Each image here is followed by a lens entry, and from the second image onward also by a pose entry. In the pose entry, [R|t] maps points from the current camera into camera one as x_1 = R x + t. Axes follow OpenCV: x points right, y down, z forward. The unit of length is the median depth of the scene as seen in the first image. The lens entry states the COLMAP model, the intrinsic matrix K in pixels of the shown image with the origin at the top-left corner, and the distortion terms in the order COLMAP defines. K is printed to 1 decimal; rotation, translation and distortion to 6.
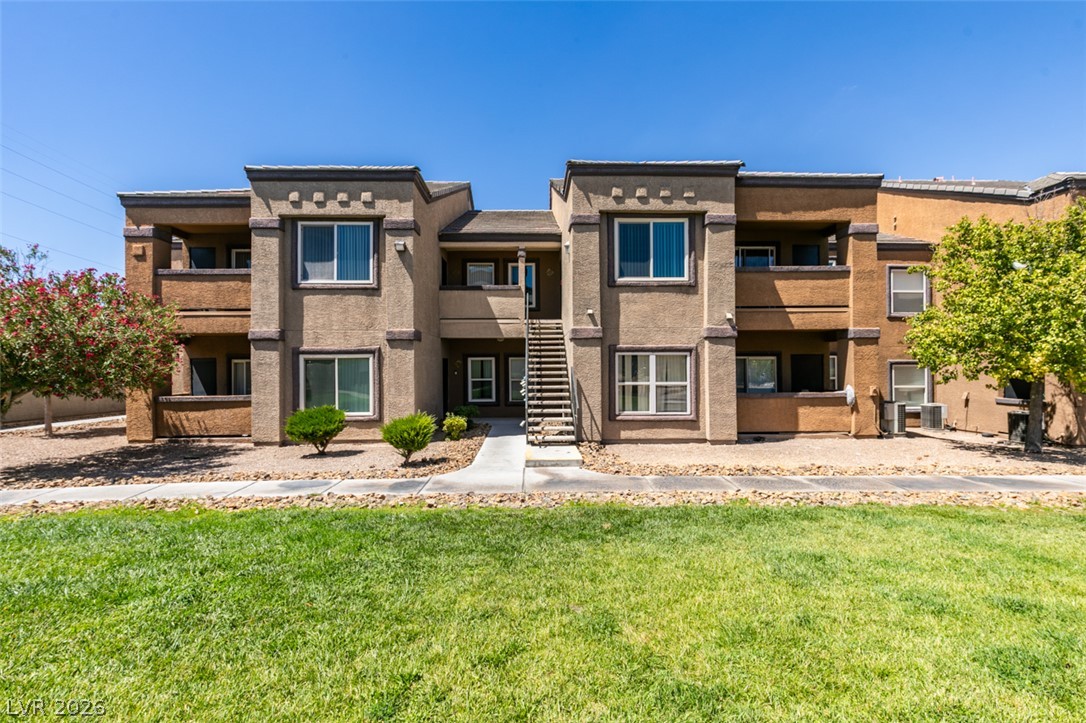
lens RADIAL K [[487.5, 0, 540.5], [0, 487.5, 361.7], [0, 0, 1]] dist [0.002787, -0.000346]
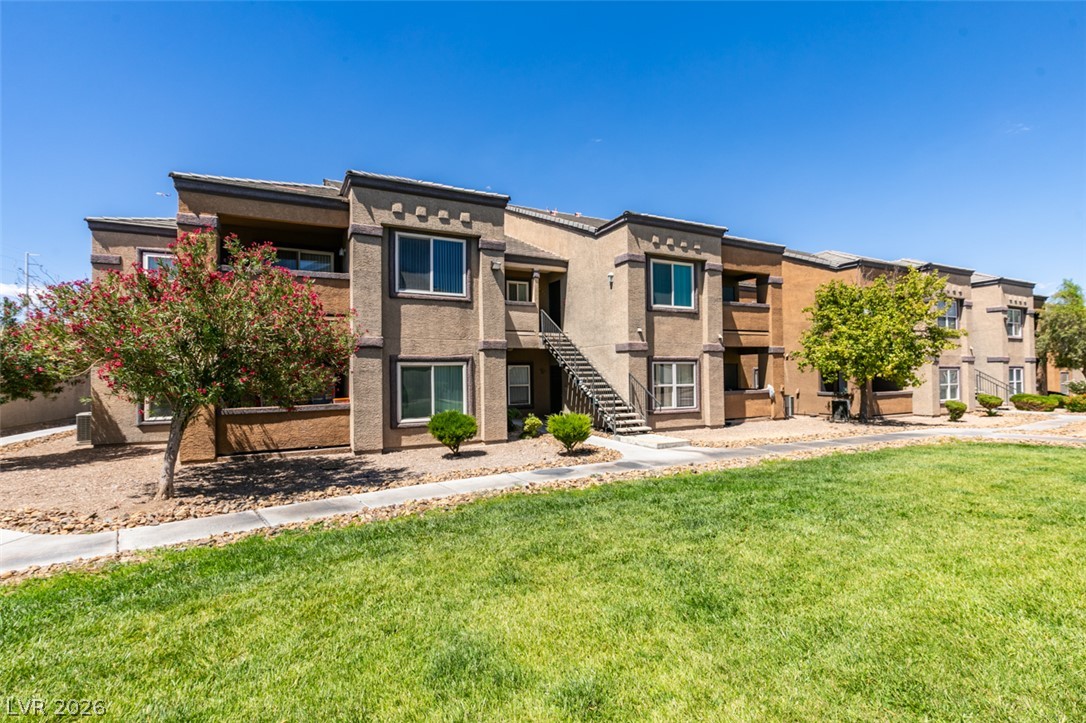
lens RADIAL K [[487.5, 0, 540.5], [0, 487.5, 361.7], [0, 0, 1]] dist [0.002787, -0.000346]
pose [[0.904465, 0.005613, 0.426512, -0.663096], [0.002157, 0.999840, -0.017733, 0.003170], [-0.426543, 0.016959, 0.904308, -0.046021]]
